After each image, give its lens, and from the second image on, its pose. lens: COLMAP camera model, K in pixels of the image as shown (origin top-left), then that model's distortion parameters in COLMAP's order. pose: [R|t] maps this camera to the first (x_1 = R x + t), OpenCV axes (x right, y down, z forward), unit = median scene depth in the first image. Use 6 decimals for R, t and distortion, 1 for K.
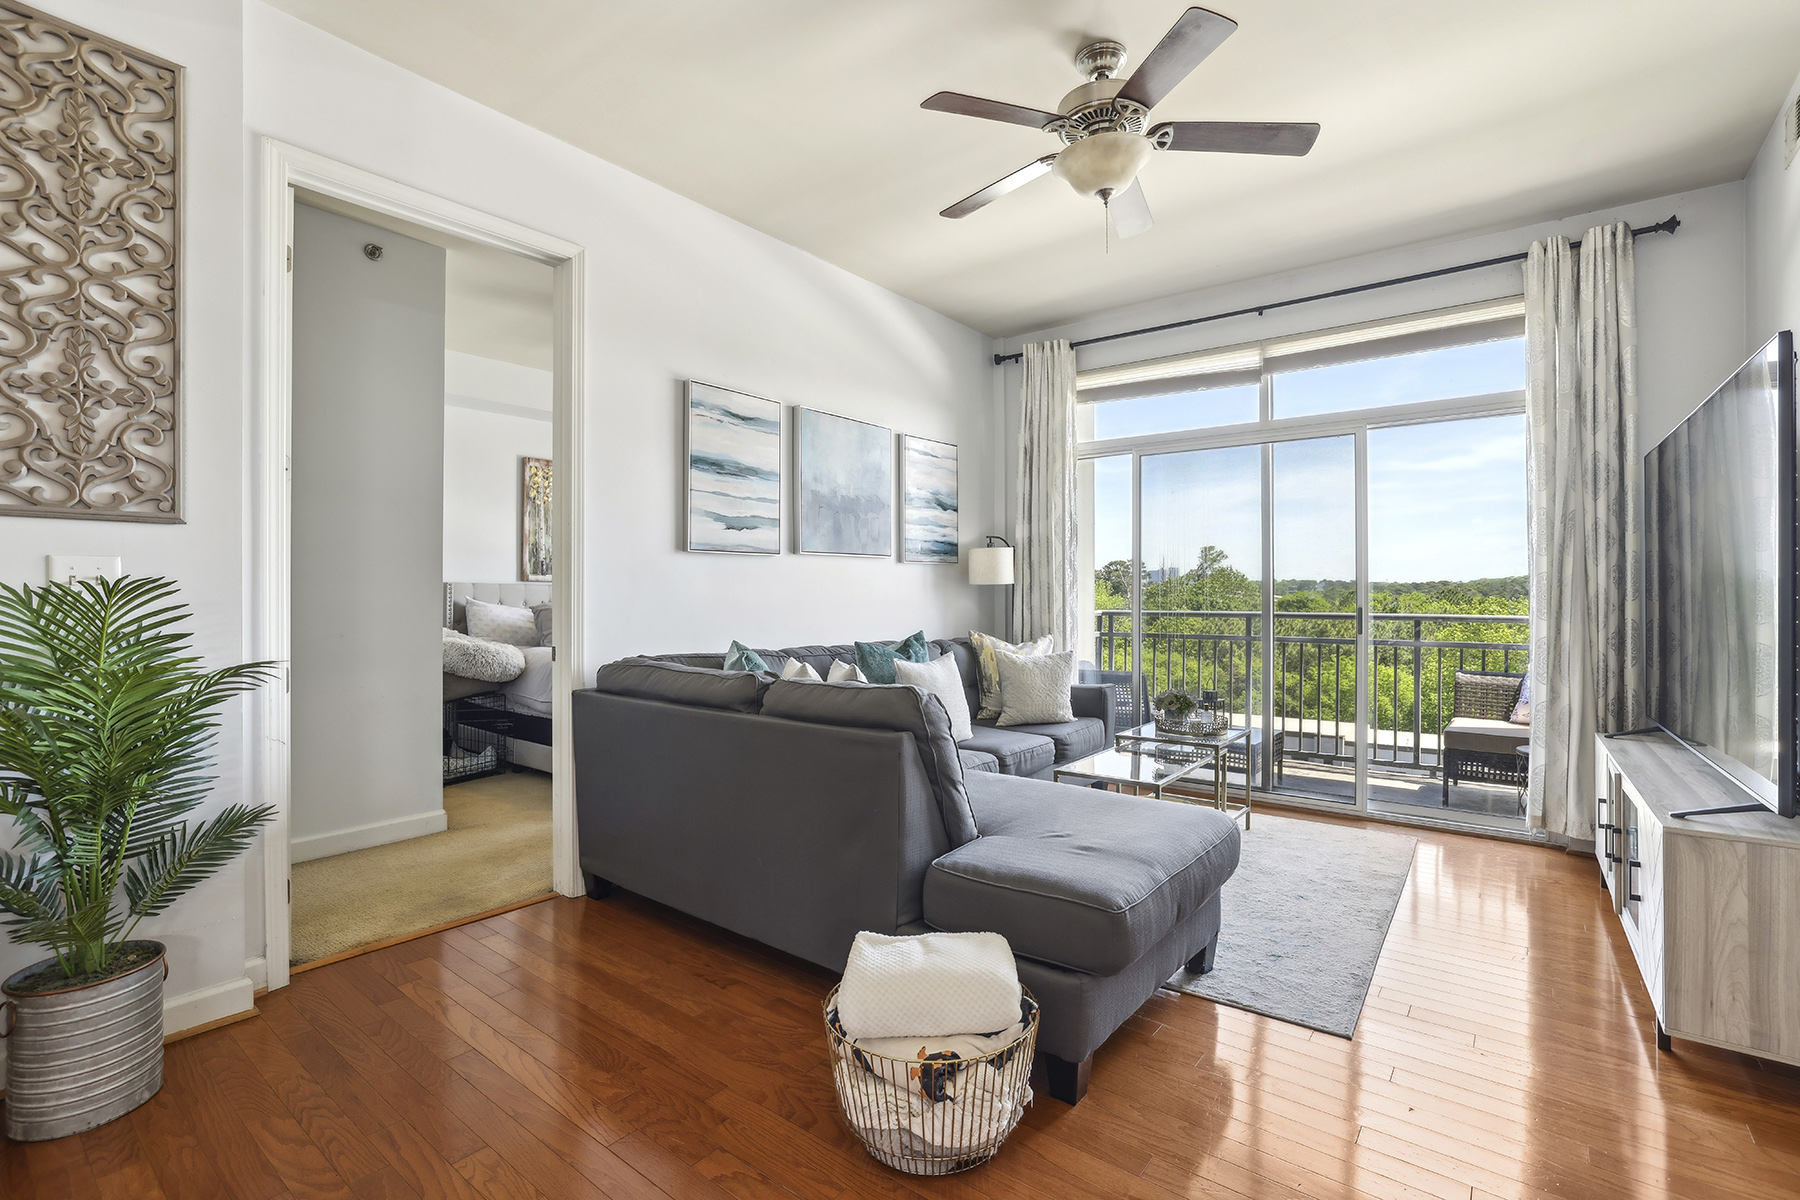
lens RADIAL K [[820.8, 0, 903.1], [0, 820.8, 591.6], [0, 0, 1]] dist [-0.036624, 0.015028]
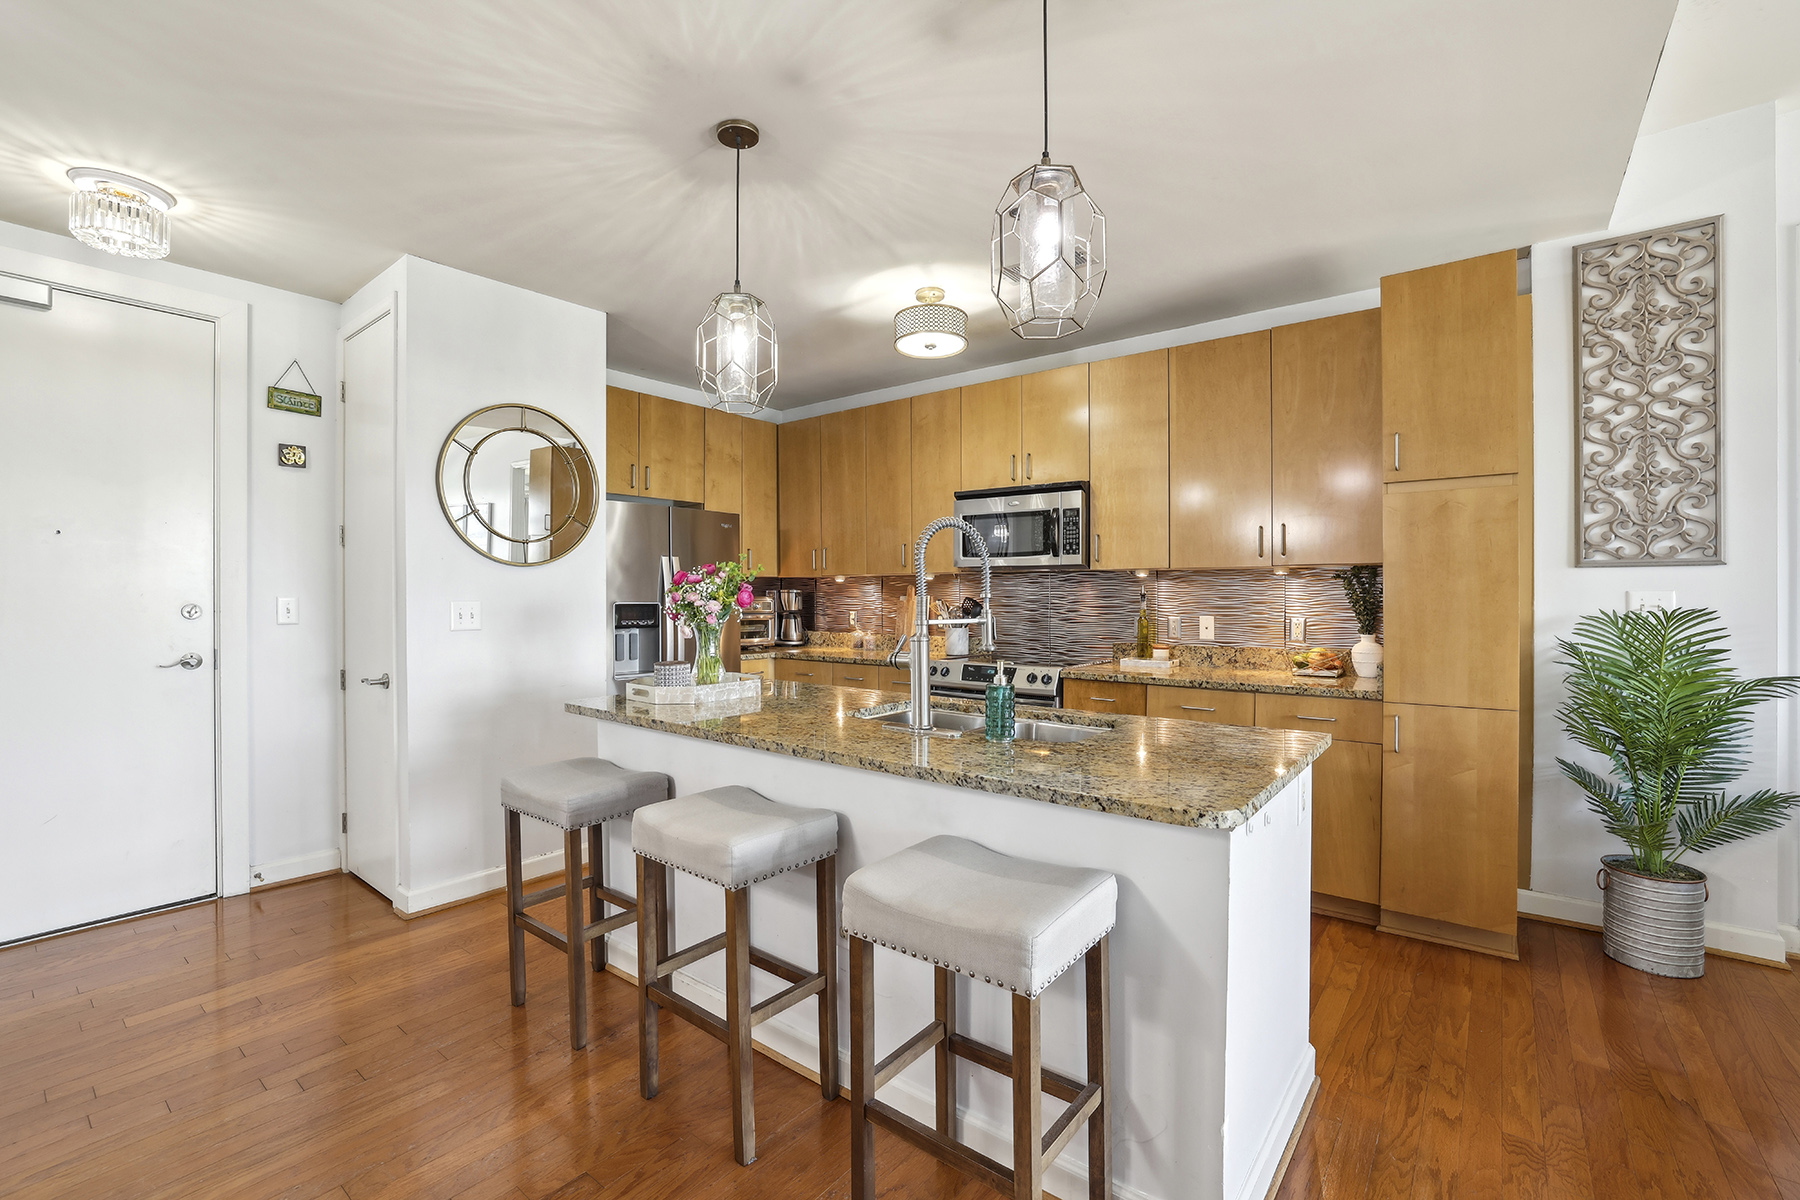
lens RADIAL K [[780.5, 0, 905.4], [0, 780.5, 600.2], [0, 0, 1]] dist [-0.038573, 0.013833]
pose [[0.004370, 0.006707, -0.999968, 0.347591], [0.005410, 0.999963, 0.006731, -0.043227], [0.999976, -0.005439, 0.004333, -0.349762]]
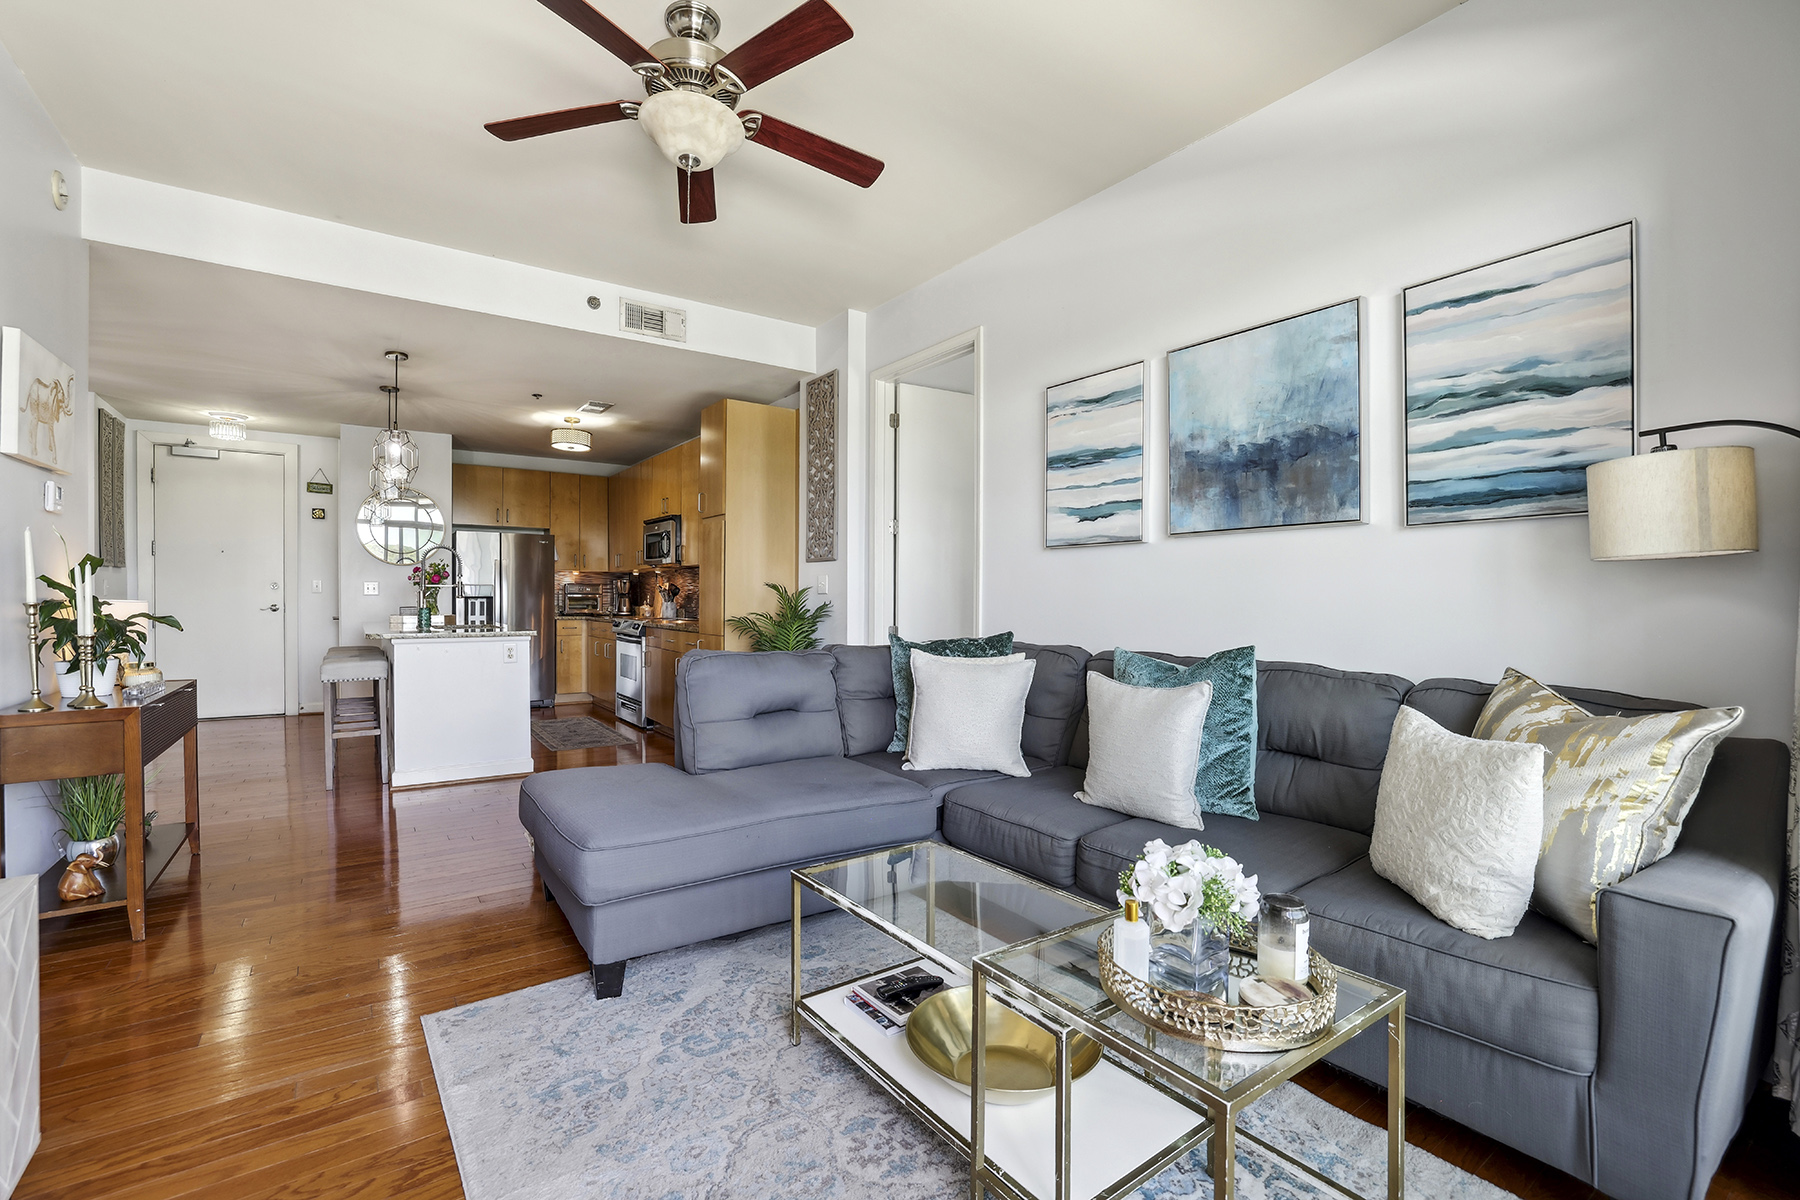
lens RADIAL K [[796.6, 0, 898.6], [0, 796.6, 617.3], [0, 0, 1]] dist [-0.046770, 0.016619]
pose [[-0.287777, 0.022679, -0.957429, 1.344759], [-0.002906, 0.999694, 0.024553, 0.026293], [0.957693, 0.009848, -0.287623, 1.895209]]
